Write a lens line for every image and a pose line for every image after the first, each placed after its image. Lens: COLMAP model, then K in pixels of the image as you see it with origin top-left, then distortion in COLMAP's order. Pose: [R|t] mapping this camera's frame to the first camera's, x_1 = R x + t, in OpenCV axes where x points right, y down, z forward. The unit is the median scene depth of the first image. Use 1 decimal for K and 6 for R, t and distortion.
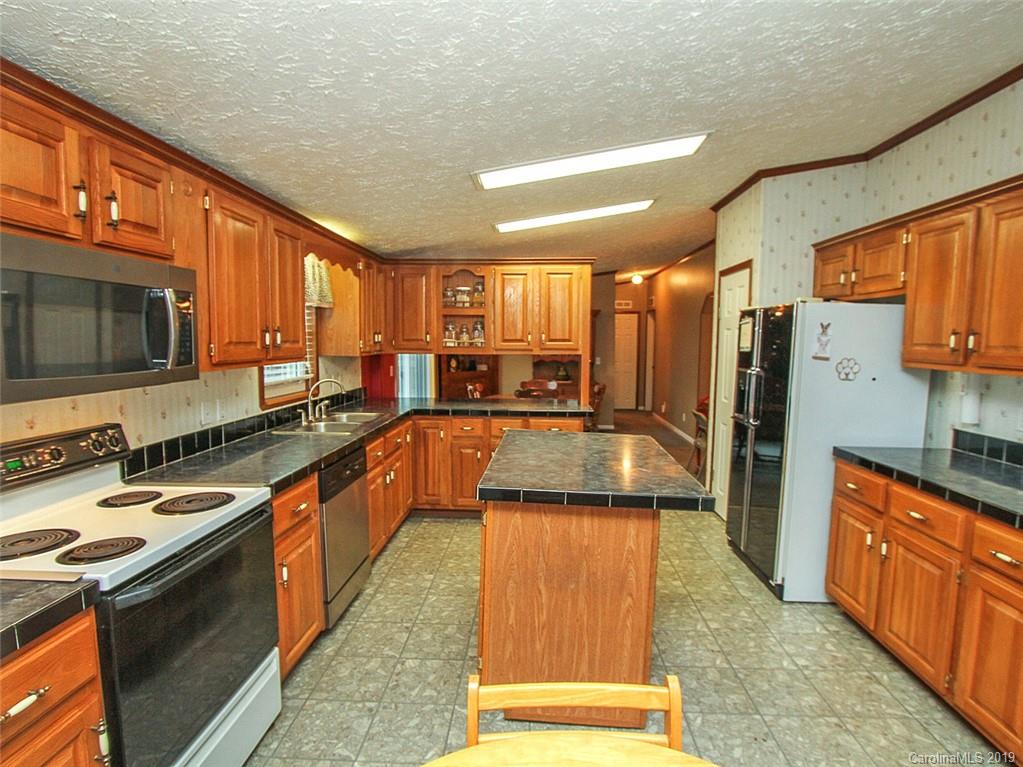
lens RADIAL K [[520.7, 0, 432.2], [0, 520.7, 381.0], [0, 0, 1]] dist [-0.033936, 0.000117]
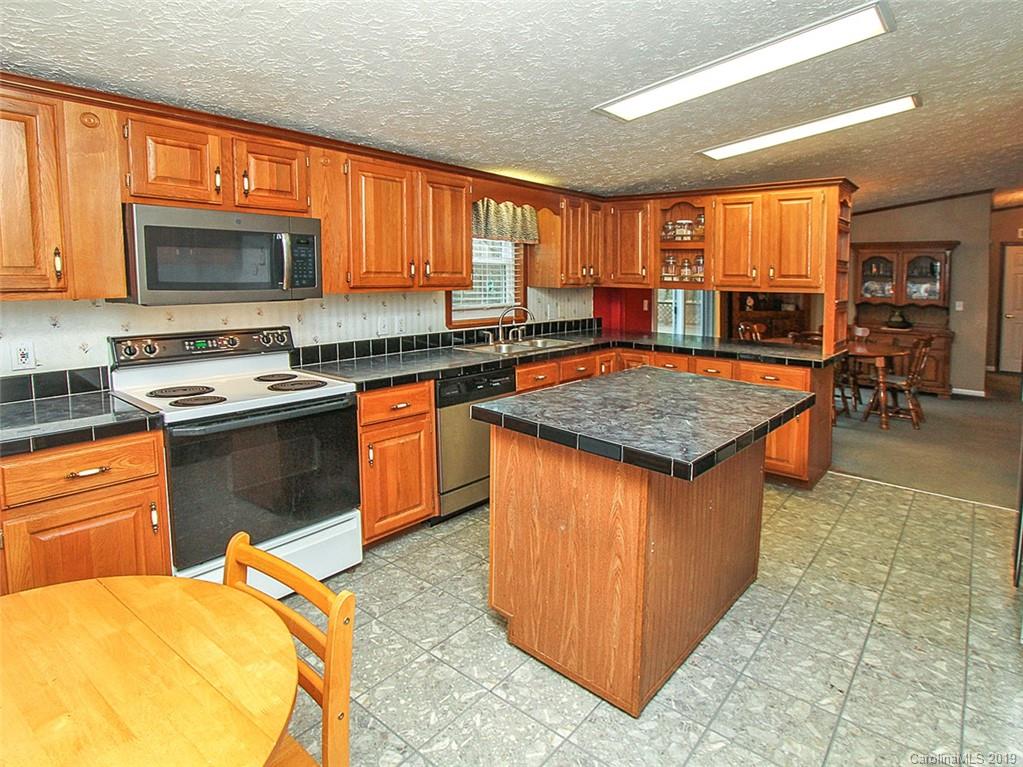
lens RADIAL K [[487.0, 0, 508.4], [0, 487.0, 302.0], [0, 0, 1]] dist [-0.024867, 0.000007]
pose [[0.843482, 0.040769, -0.535608, 0.500959], [-0.054080, 0.998495, -0.009163, -0.005753], [0.534428, 0.036695, 0.844417, 0.133288]]
